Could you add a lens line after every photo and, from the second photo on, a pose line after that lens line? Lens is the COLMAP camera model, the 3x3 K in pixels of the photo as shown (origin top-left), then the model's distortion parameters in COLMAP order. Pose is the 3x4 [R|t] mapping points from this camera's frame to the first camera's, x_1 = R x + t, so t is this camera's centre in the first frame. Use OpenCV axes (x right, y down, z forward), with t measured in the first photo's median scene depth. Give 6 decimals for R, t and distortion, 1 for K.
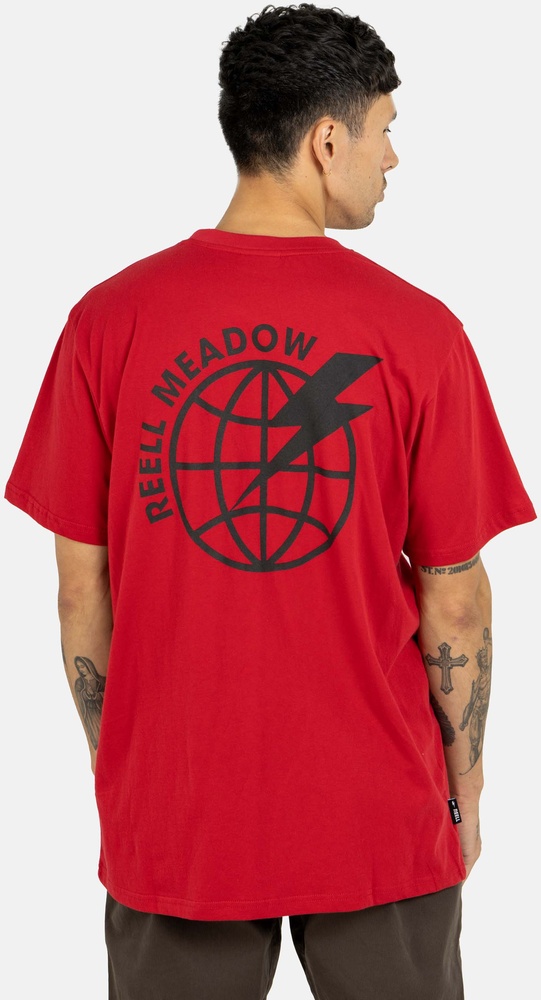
lens RADIAL K [[2200.6, 0, 267.6], [0, 2200.6, 491.1], [0, 0, 1]] dist [0.567567, 0.000000]
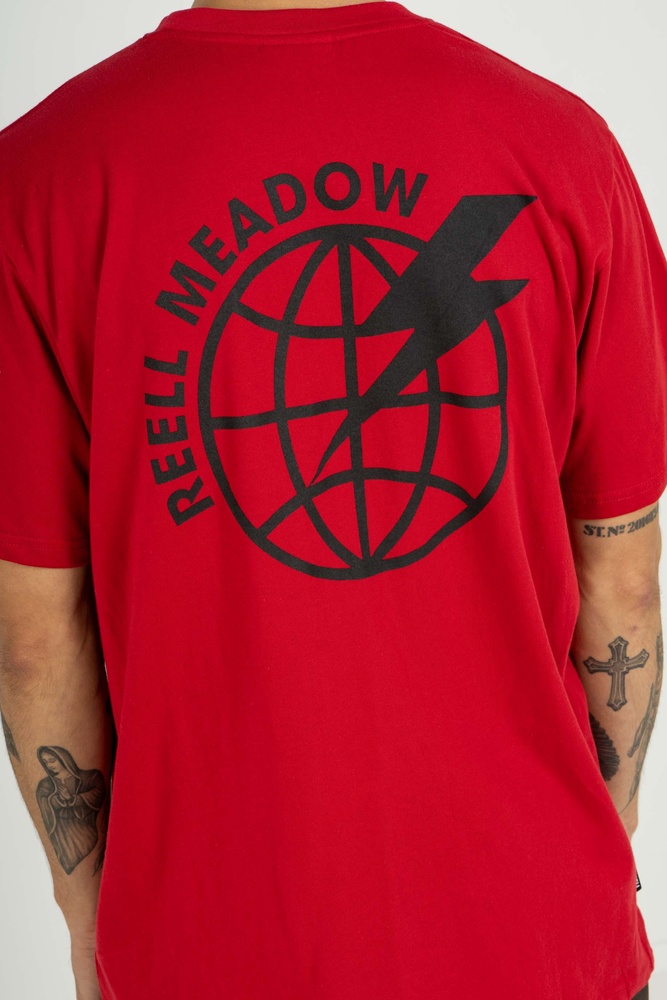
lens RADIAL K [[2234.5, 0, 335.8], [0, 2234.5, 501.1], [0, 0, 1]] dist [0.618775, 0.000000]
pose [[0.976933, -0.141221, 0.160181, -0.107211], [0.132652, 0.989156, 0.063033, -0.024207], [-0.167346, -0.040331, 0.985073, 0.399741]]
